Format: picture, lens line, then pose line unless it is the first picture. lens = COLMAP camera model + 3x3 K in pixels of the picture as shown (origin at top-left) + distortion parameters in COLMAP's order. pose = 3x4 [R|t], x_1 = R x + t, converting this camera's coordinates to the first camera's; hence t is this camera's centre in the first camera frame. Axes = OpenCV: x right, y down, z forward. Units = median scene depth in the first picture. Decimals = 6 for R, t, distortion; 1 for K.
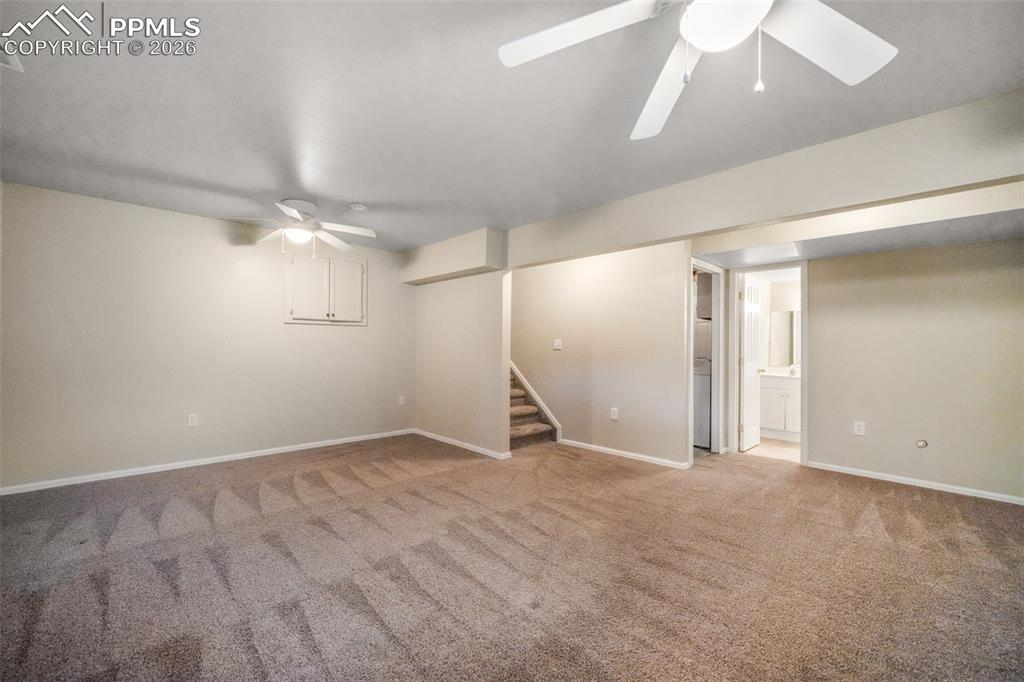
lens RADIAL K [[407.4, 0, 478.3], [0, 407.4, 344.1], [0, 0, 1]] dist [-0.000624, 0.000045]
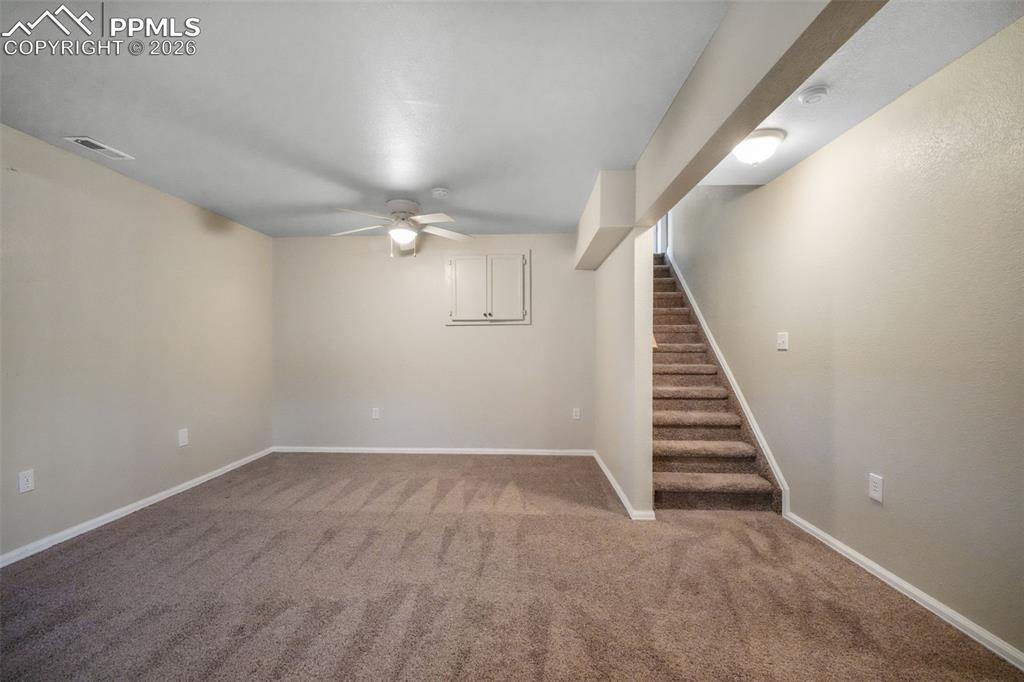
lens RADIAL K [[423.4, 0, 493.0], [0, 423.4, 345.7], [0, 0, 1]] dist [0.003698, 0.000385]
pose [[0.719426, -0.013434, -0.694439, 0.361450], [0.013559, 0.999894, -0.005296, 0.006257], [0.694437, -0.005606, 0.719532, 0.352194]]
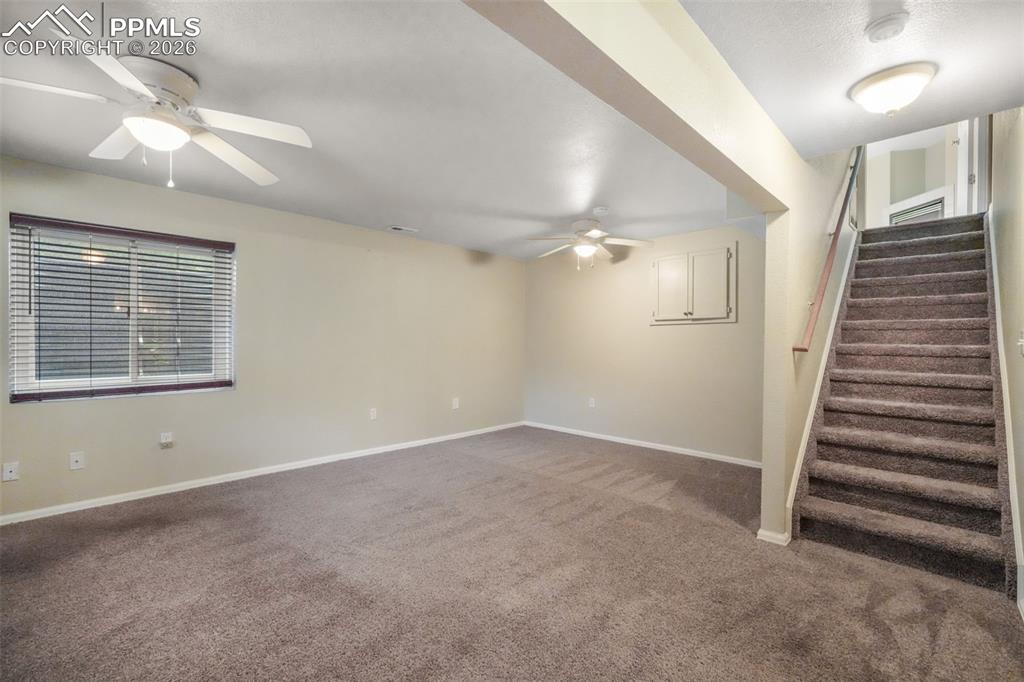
lens RADIAL K [[419.5, 0, 508.6], [0, 419.5, 344.5], [0, 0, 1]] dist [0.000022, 0.000544]
pose [[0.100819, -0.008464, -0.994869, 0.612800], [-0.001095, 0.999962, -0.008618, 0.008496], [0.994904, 0.001958, 0.100806, 0.568171]]
